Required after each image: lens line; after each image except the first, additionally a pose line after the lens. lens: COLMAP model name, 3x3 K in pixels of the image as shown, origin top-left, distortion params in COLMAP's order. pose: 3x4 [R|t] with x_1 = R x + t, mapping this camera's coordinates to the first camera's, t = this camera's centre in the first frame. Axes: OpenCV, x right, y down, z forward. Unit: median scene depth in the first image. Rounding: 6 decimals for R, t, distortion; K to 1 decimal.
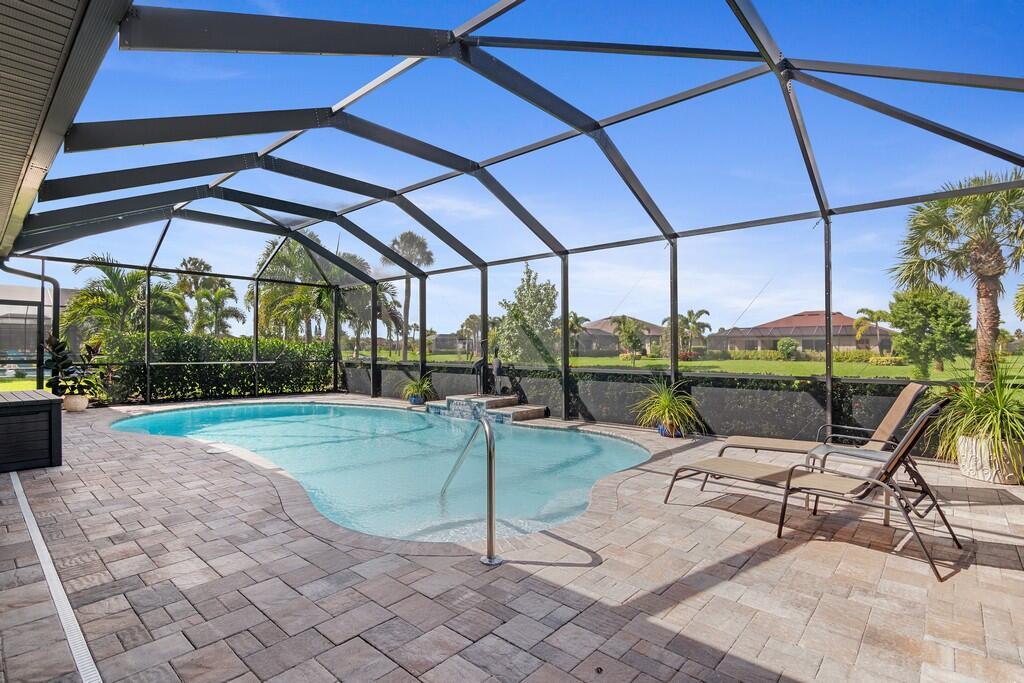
lens RADIAL K [[495.1, 0, 505.1], [0, 495.1, 348.5], [0, 0, 1]] dist [-0.001602, -0.000315]
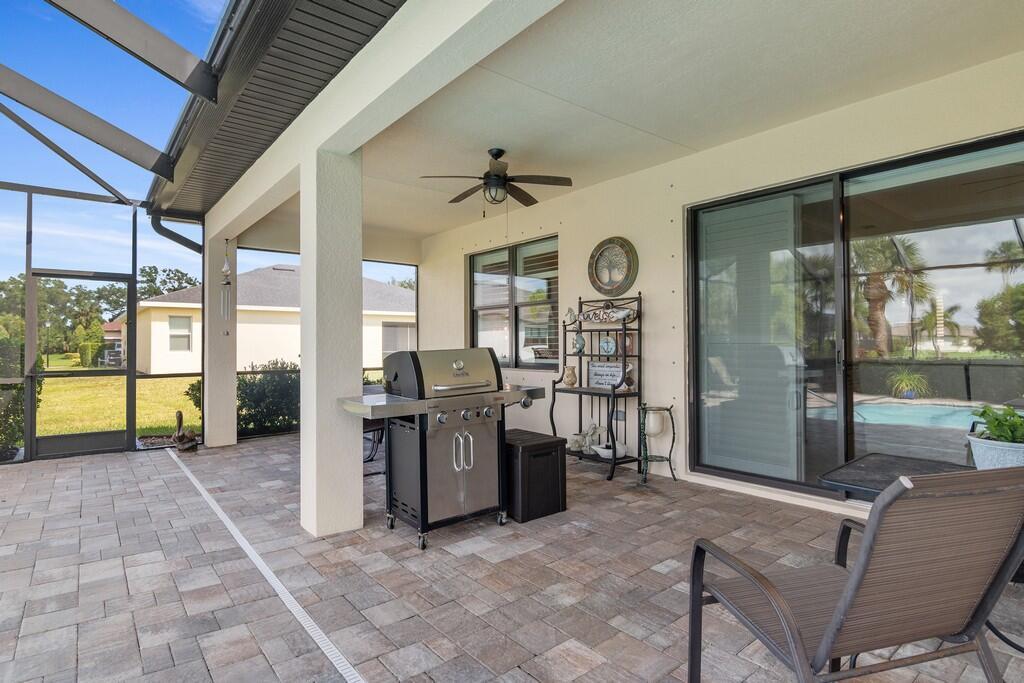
lens RADIAL K [[521.6, 0, 491.2], [0, 521.6, 339.7], [0, 0, 1]] dist [-0.001608, -0.000254]
pose [[-0.985474, -0.002815, 0.169802, -1.043093], [-0.005144, 0.999899, -0.013282, 0.001552], [-0.169747, -0.013962, -0.985389, 1.335567]]
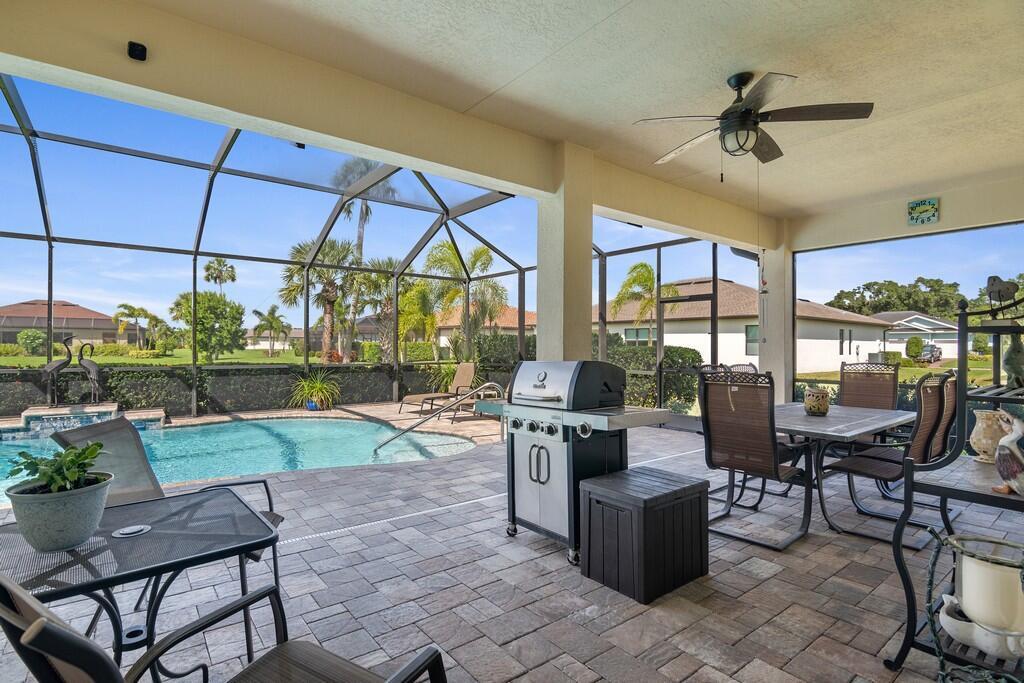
lens RADIAL K [[495.1, 0, 505.1], [0, 495.1, 348.5], [0, 0, 1]] dist [-0.001602, -0.000315]
pose [[0.169414, -0.007067, 0.985520, -1.639231], [-0.006693, 0.999943, 0.008321, -0.016766], [-0.985522, -0.008006, 0.169357, 0.437303]]
